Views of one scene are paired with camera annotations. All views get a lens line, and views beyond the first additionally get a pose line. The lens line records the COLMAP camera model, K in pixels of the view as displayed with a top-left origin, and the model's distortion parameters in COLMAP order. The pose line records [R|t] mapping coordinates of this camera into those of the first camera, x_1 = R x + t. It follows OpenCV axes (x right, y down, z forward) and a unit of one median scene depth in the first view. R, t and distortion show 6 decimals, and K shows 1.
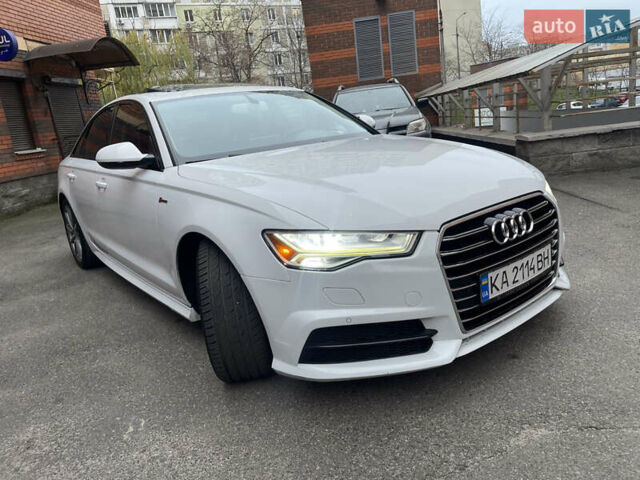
lens RADIAL K [[481.3, 0, 324.7], [0, 481.3, 231.9], [0, 0, 1]] dist [0.090704, -0.123448]
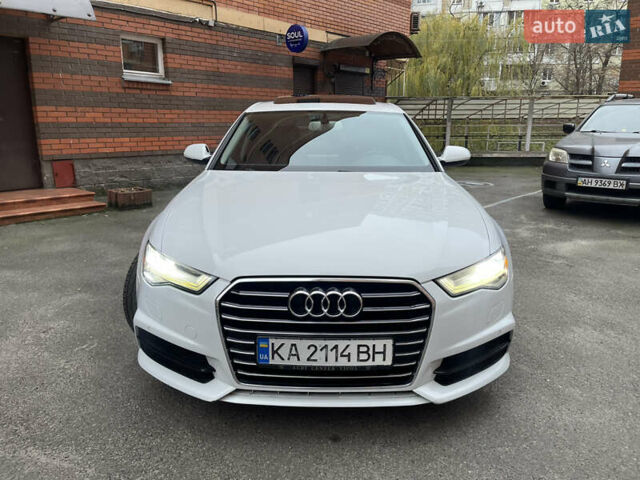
lens RADIAL K [[481.3, 0, 324.7], [0, 481.3, 231.9], [0, 0, 1]] dist [0.090704, -0.123448]
pose [[0.774669, 0.258773, -0.576996, 0.739179], [-0.237351, 0.964712, 0.113993, -0.210634], [0.586133, 0.048644, 0.808753, 0.190871]]
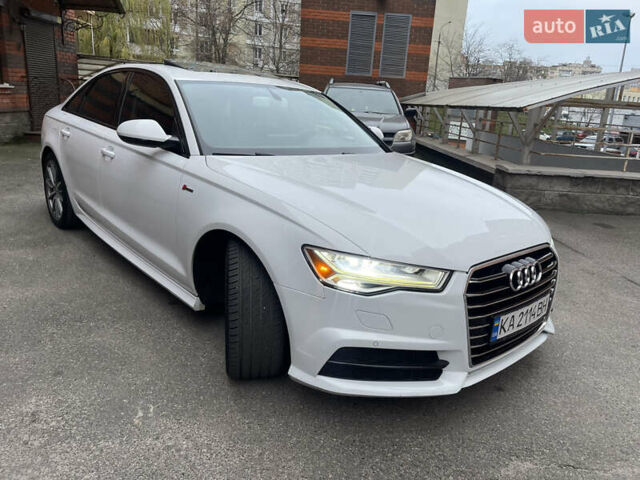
lens RADIAL K [[481.7, 0, 323.5], [0, 481.7, 239.6], [0, 0, 1]] dist [0.091643, -0.126982]
pose [[0.981452, 0.158751, 0.107471, -0.154607], [-0.163754, 0.985714, 0.039393, -0.048558], [-0.099682, -0.056261, 0.993428, -0.027914]]
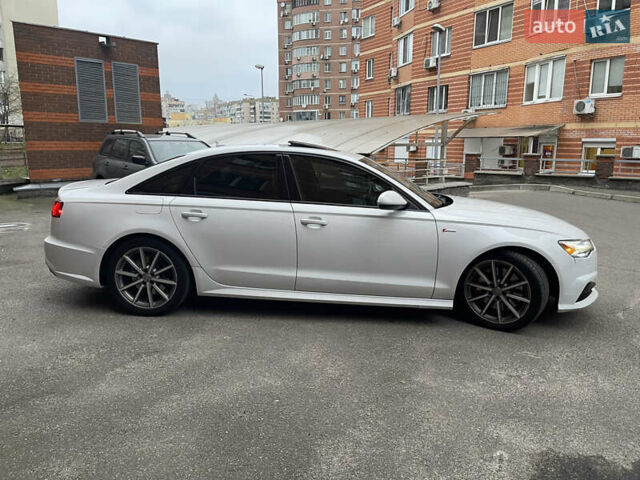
lens RADIAL K [[481.7, 0, 323.5], [0, 481.7, 239.6], [0, 0, 1]] dist [0.091643, -0.126982]
pose [[0.662373, -0.017392, 0.748972, -1.821248], [0.083478, 0.995218, -0.050716, 0.010433], [-0.744509, 0.096116, 0.660657, 0.287917]]
